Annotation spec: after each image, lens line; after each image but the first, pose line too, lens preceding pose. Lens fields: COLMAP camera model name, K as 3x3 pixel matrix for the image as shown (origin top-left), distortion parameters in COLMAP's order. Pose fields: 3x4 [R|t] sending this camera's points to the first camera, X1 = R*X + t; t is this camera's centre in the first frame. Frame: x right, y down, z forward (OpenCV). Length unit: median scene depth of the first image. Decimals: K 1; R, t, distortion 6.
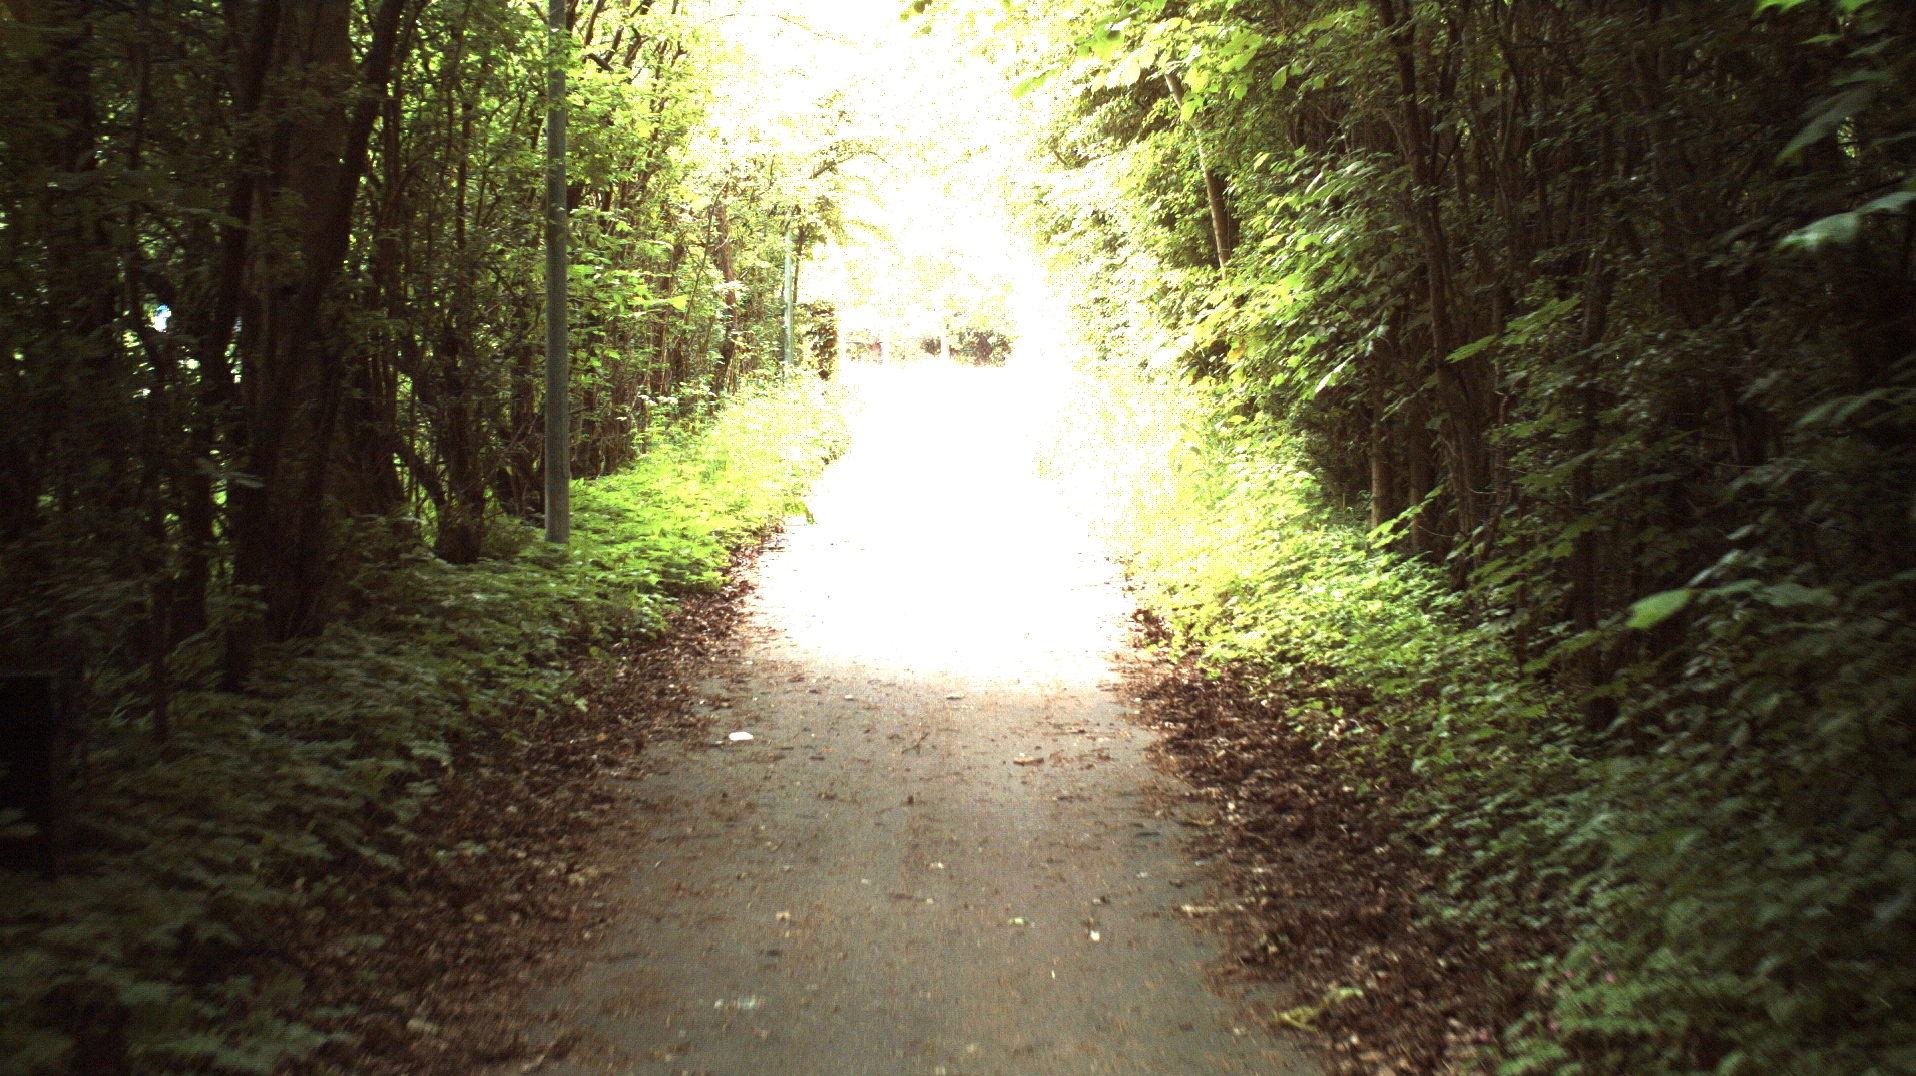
lens RADIAL K [[3132.2, 0, 963.6], [0, 3132.2, 526.6], [0, 0, 1]] dist [-0.254063, 0.000000]
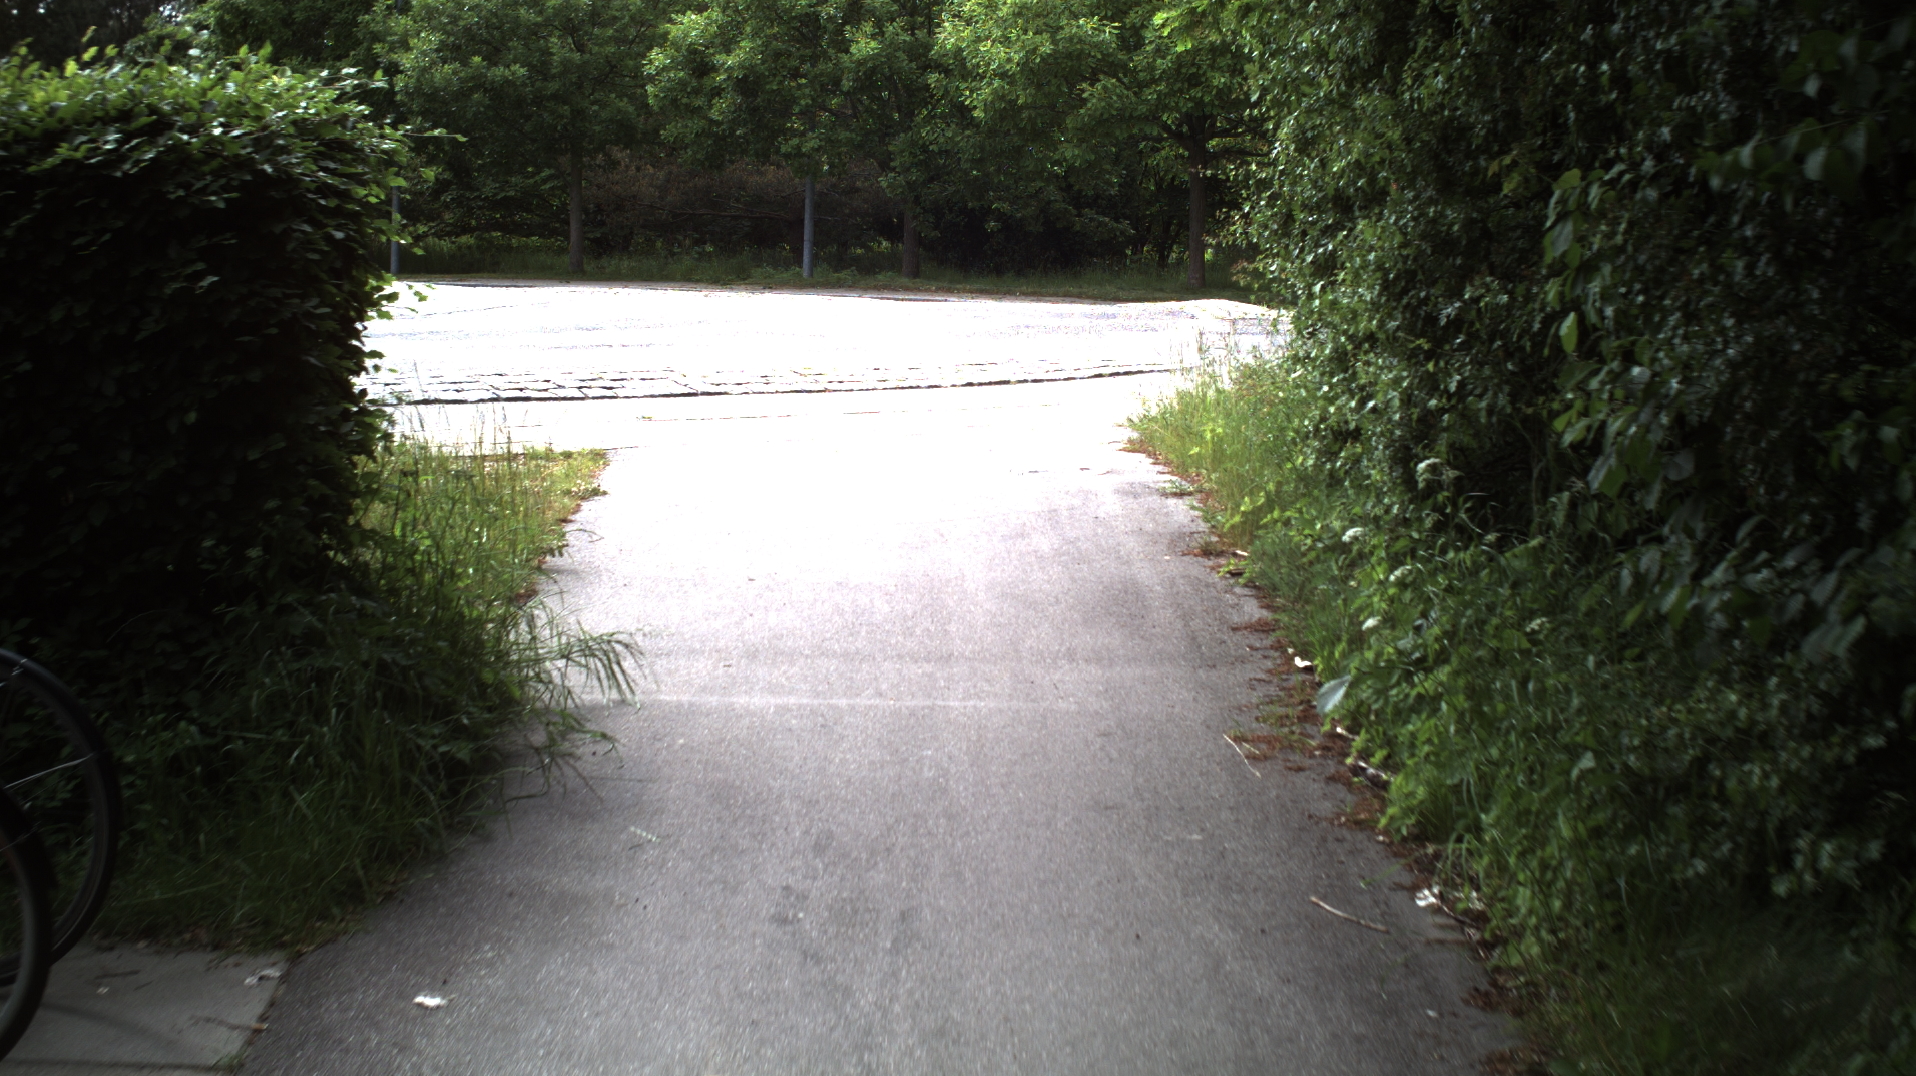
lens RADIAL K [[3132.2, 0, 899.4], [0, 3132.2, 576.8], [0, 0, 1]] dist [-0.254063, 0.000000]
pose [[0.999517, 0.030798, -0.004192, -0.015313], [-0.030468, 0.997491, 0.063902, -0.137561], [0.006149, -0.063743, 0.997947, 1.867498]]
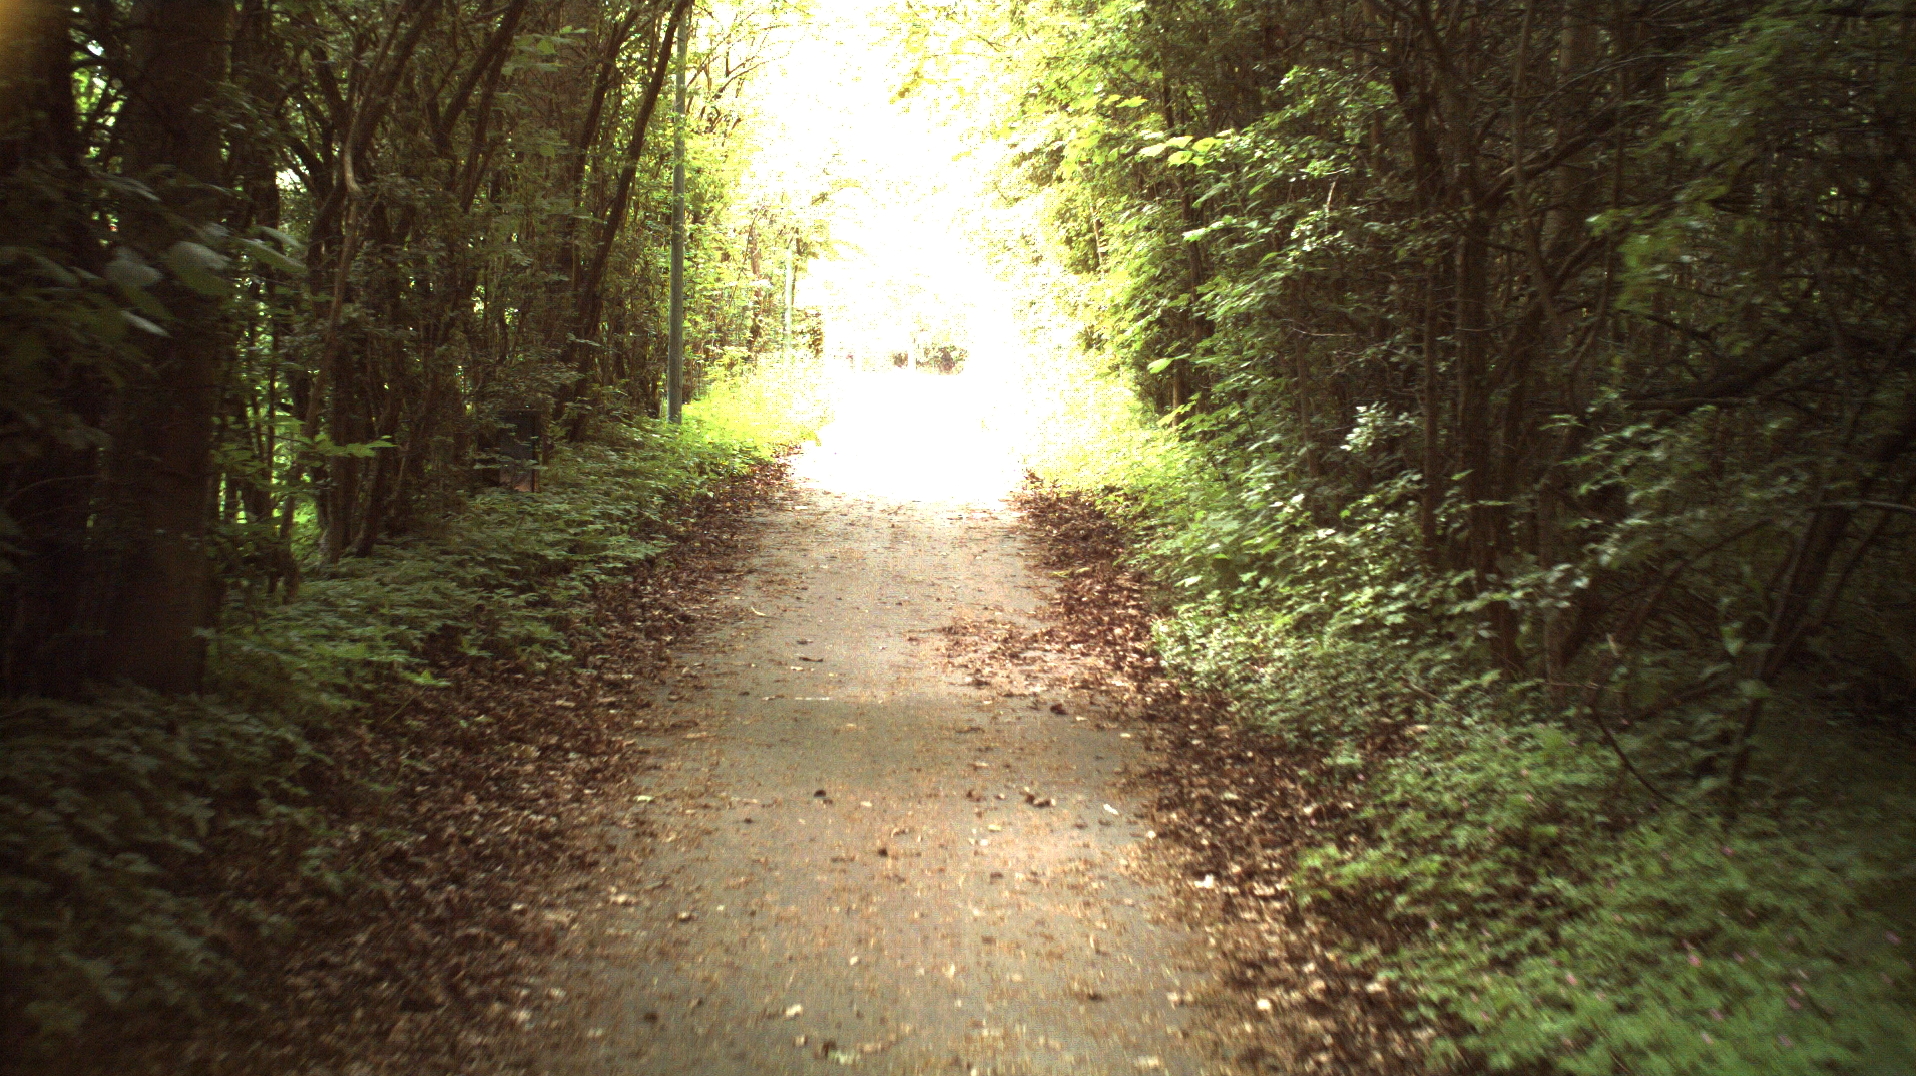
lens RADIAL K [[3132.2, 0, 953.4], [0, 3132.2, 531.1], [0, 0, 1]] dist [-0.254063, 0.000000]
pose [[0.999774, 0.019507, 0.008478, 0.002125], [-0.019443, 0.999783, -0.007503, 0.050361], [-0.008622, 0.007336, 0.999936, -0.468644]]
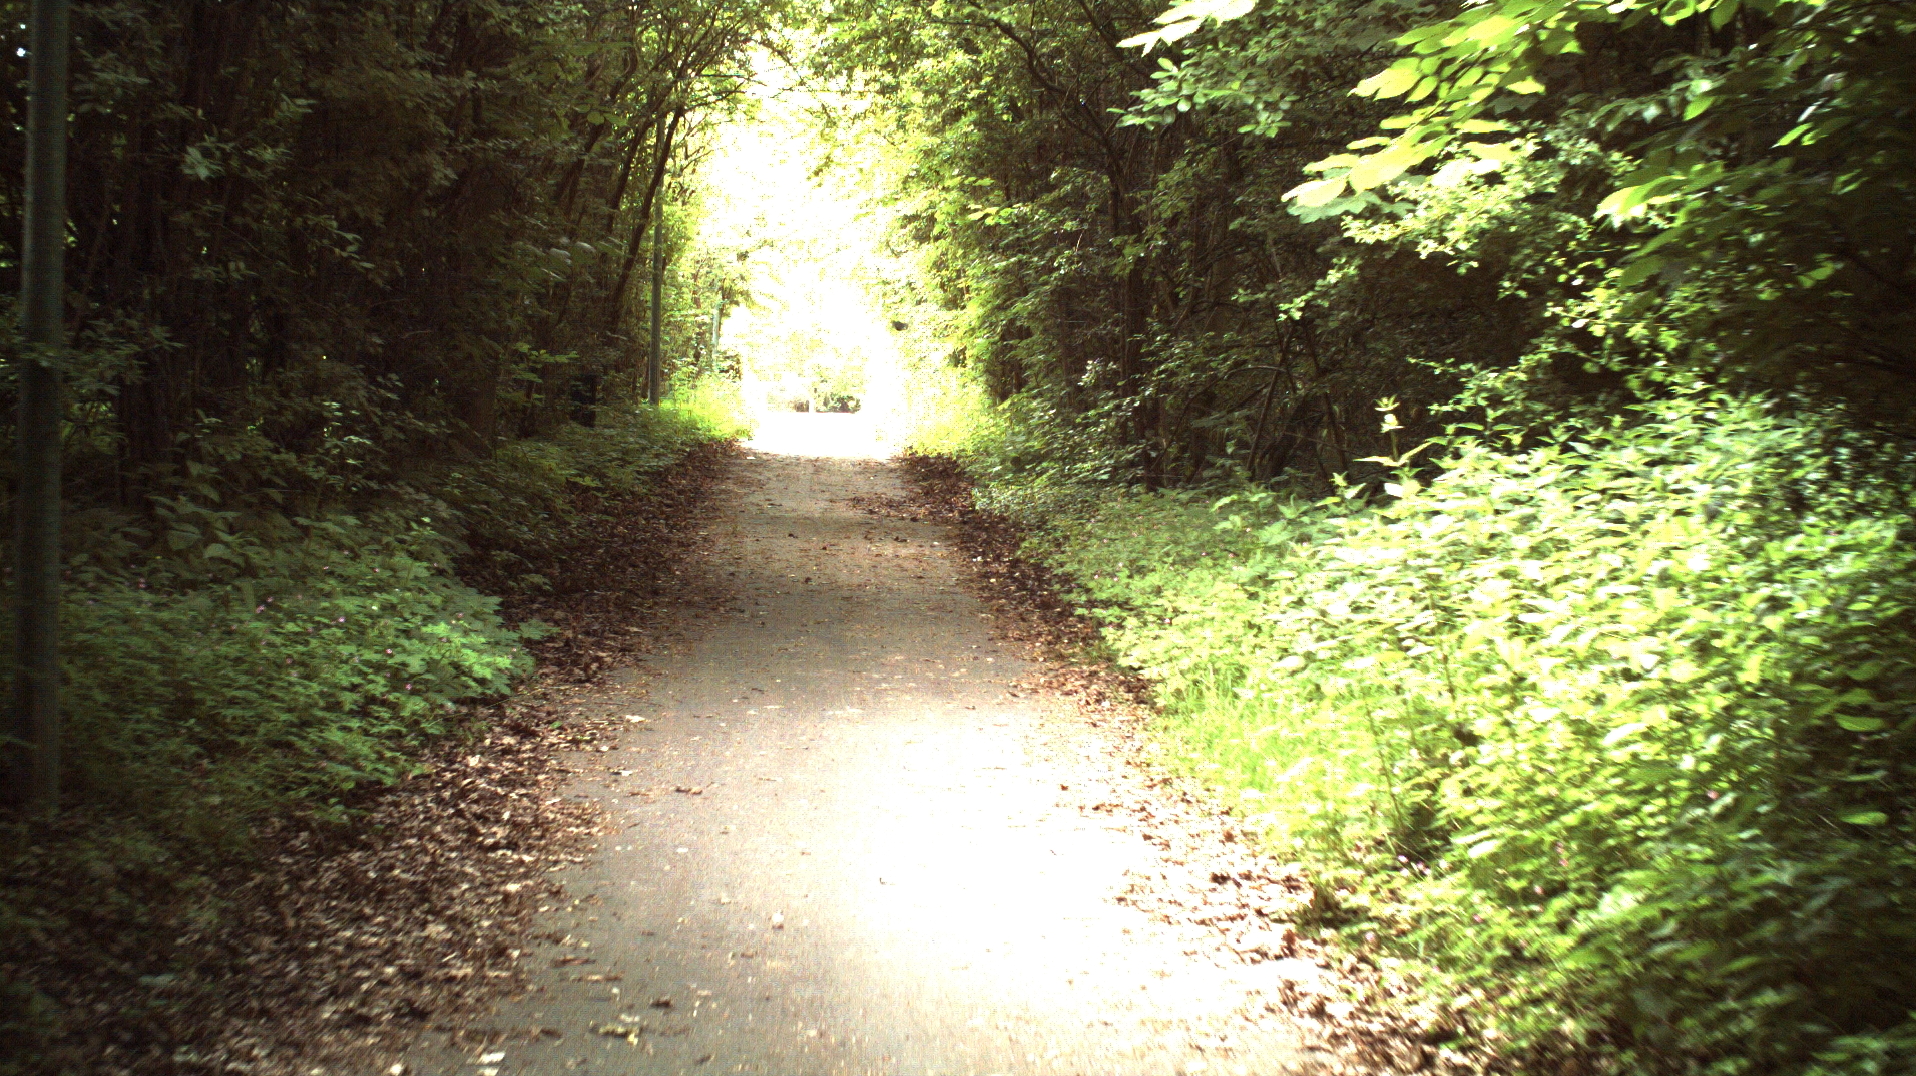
lens RADIAL K [[3132.2, 0, 955.8], [0, 3132.2, 537.5], [0, 0, 1]] dist [-0.254063, 0.000000]
pose [[0.998746, 0.026472, 0.042491, -0.003578], [-0.025295, 0.999288, -0.027990, 0.112791], [-0.043202, 0.026880, 0.998705, -0.937924]]
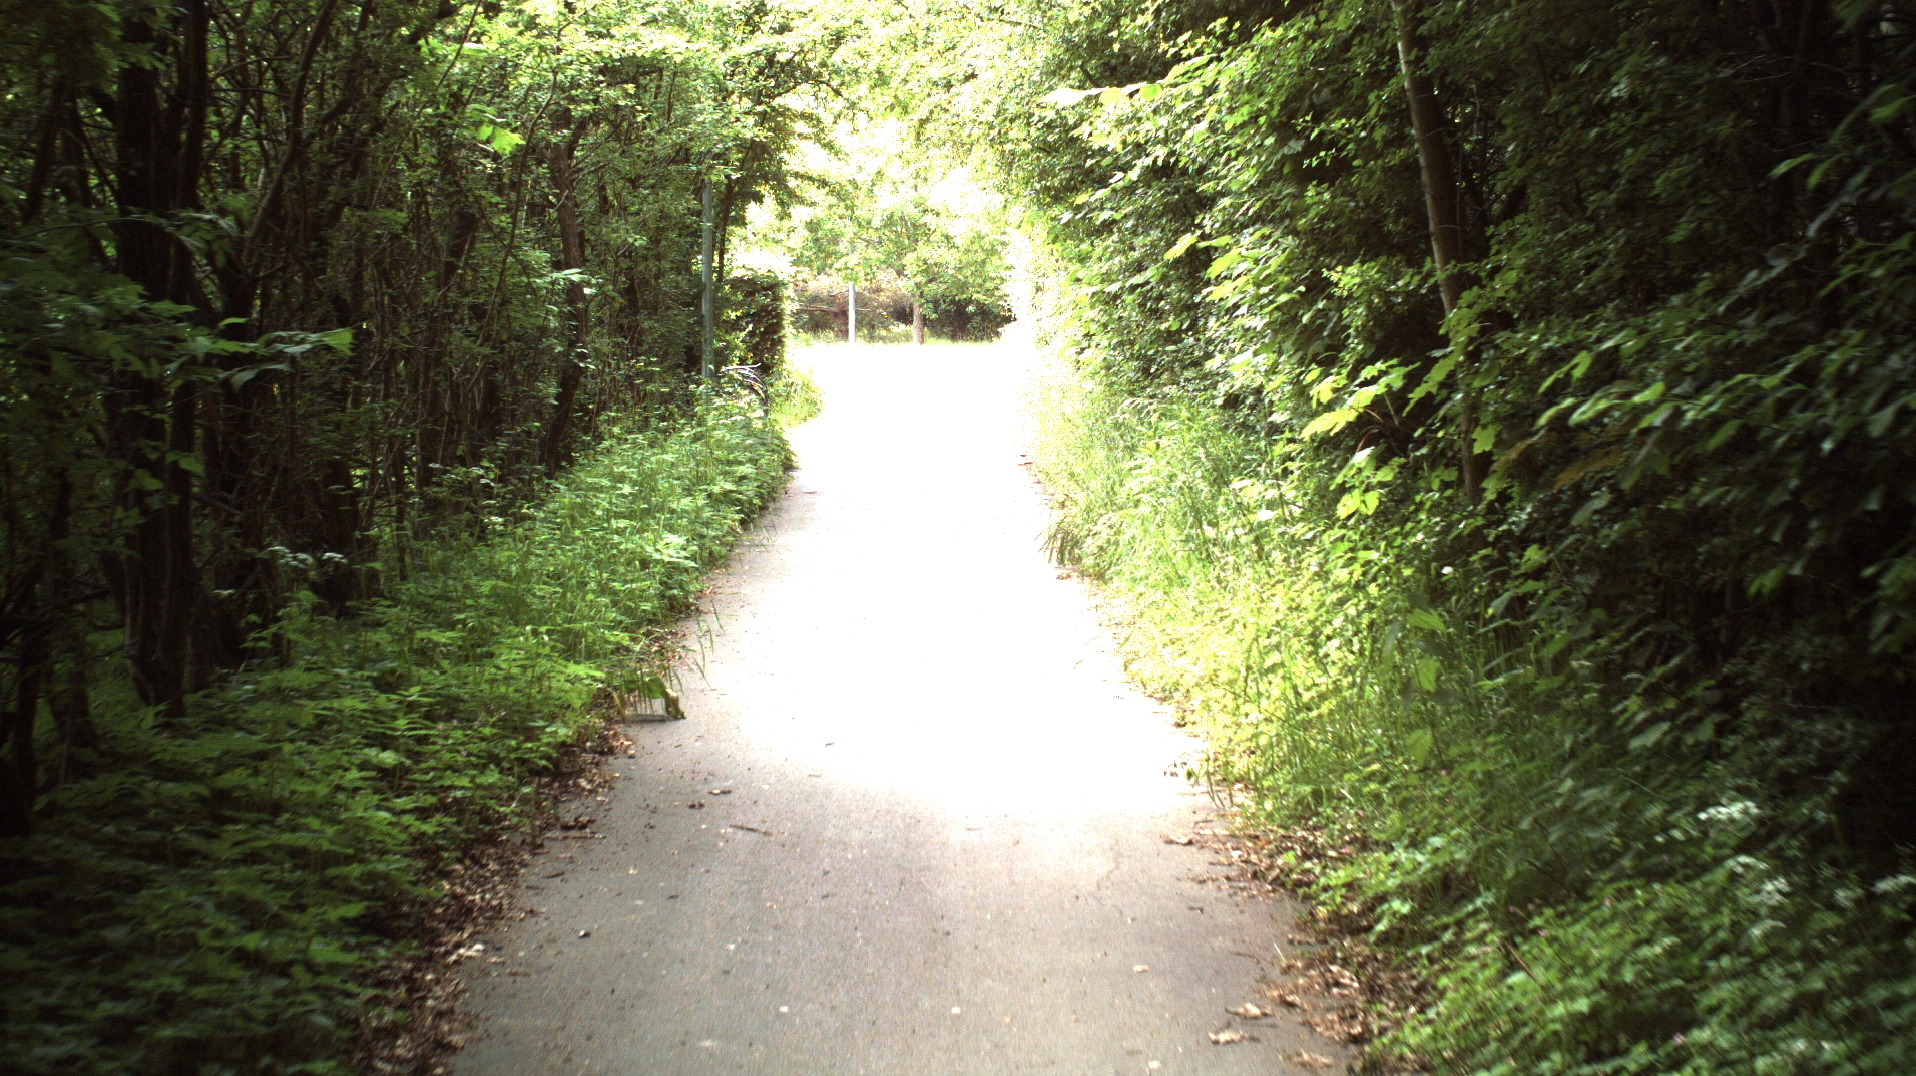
lens RADIAL K [[3132.2, 0, 957.9], [0, 3132.2, 546.0], [0, 0, 1]] dist [-0.254063, 0.000000]
pose [[0.999971, 0.003036, 0.007029, -0.002633], [-0.003177, 0.999791, 0.020186, -0.044359], [-0.006966, -0.020208, 0.999772, 0.466684]]
